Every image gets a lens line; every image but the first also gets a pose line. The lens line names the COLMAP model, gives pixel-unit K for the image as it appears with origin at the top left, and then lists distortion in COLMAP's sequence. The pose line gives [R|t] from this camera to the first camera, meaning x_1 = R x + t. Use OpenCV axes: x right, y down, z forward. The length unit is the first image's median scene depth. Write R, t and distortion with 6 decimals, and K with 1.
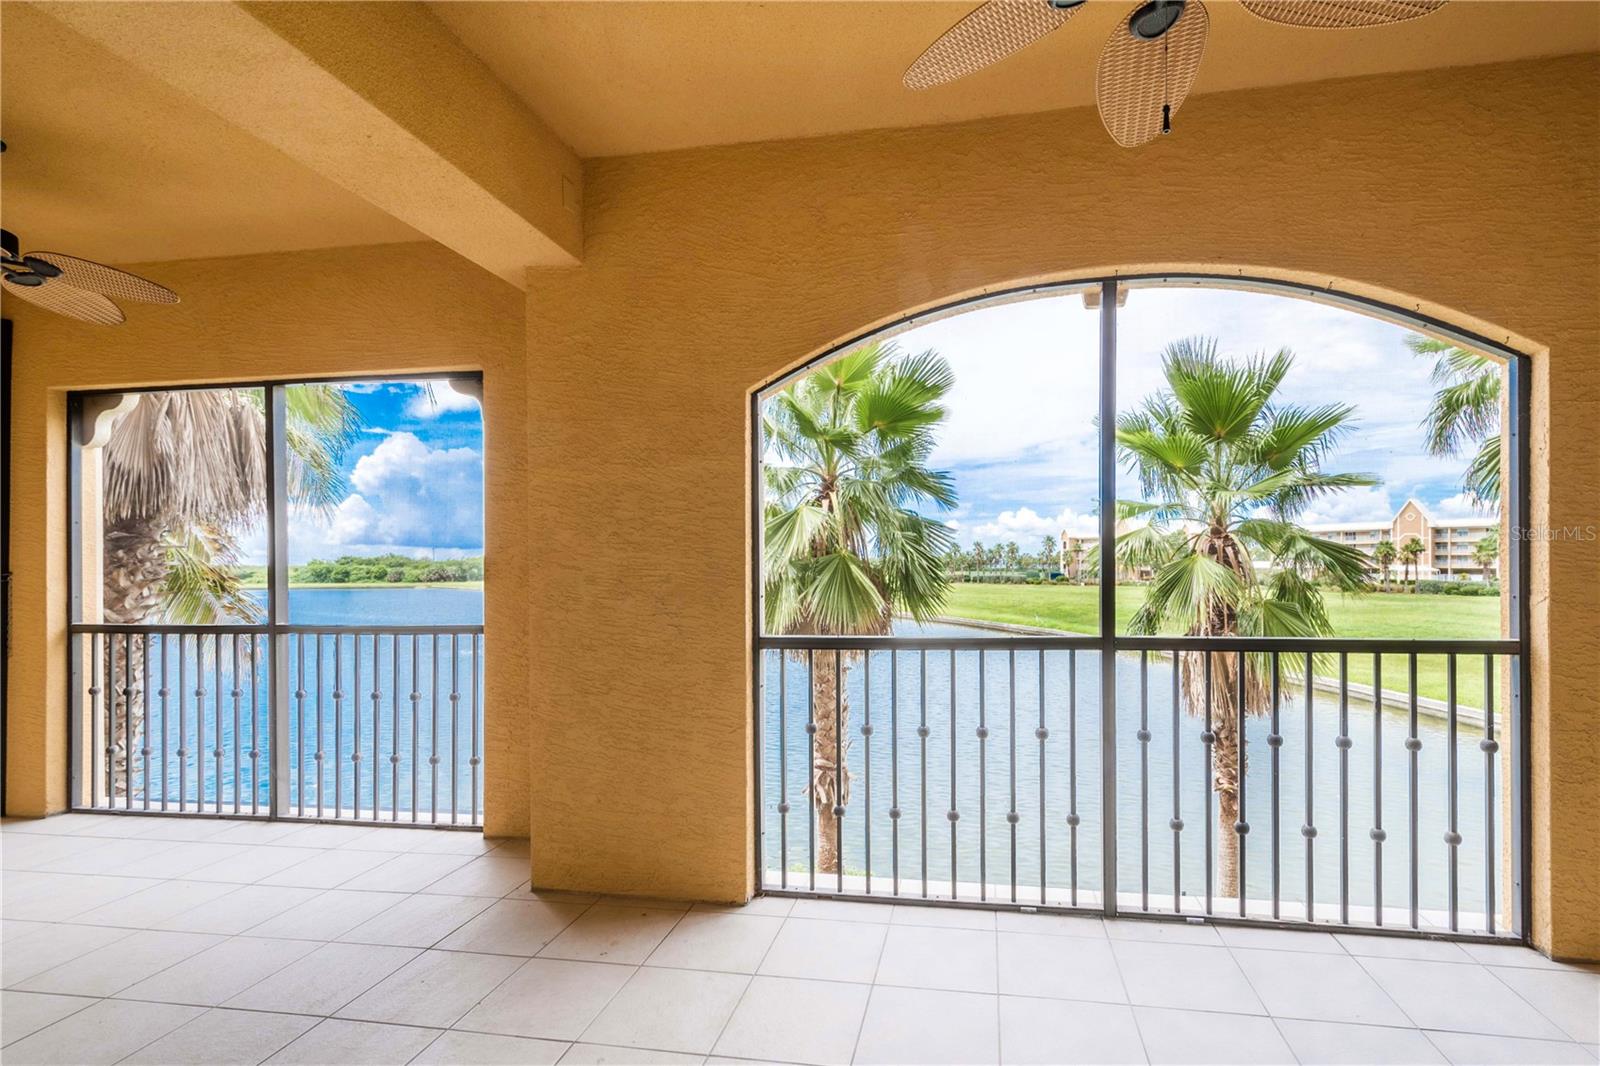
lens RADIAL K [[720.7, 0, 825.8], [0, 720.7, 558.7], [0, 0, 1]] dist [0.016863, -0.004436]
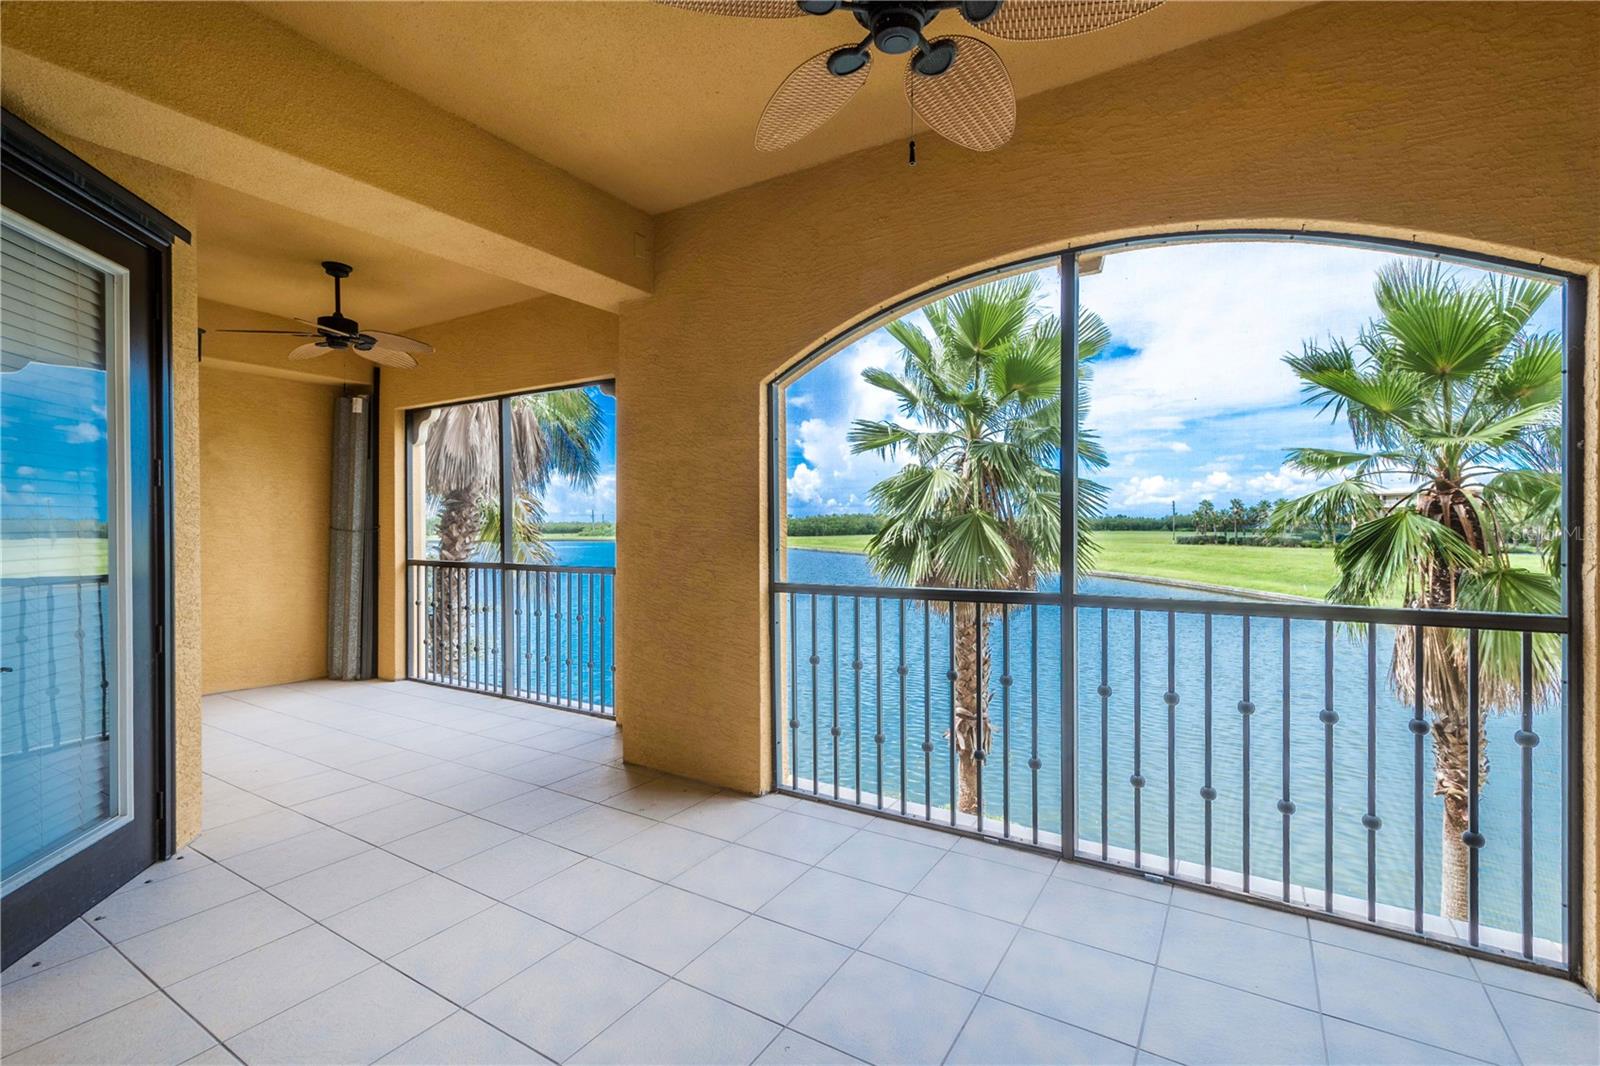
lens RADIAL K [[720.7, 0, 848.9], [0, 720.7, 524.1], [0, 0, 1]] dist [0.016863, -0.004436]
pose [[0.925958, 0.004973, -0.377594, 0.487416], [-0.001313, 0.999950, 0.009950, -0.003103], [0.377625, -0.008718, 0.925918, -0.088194]]
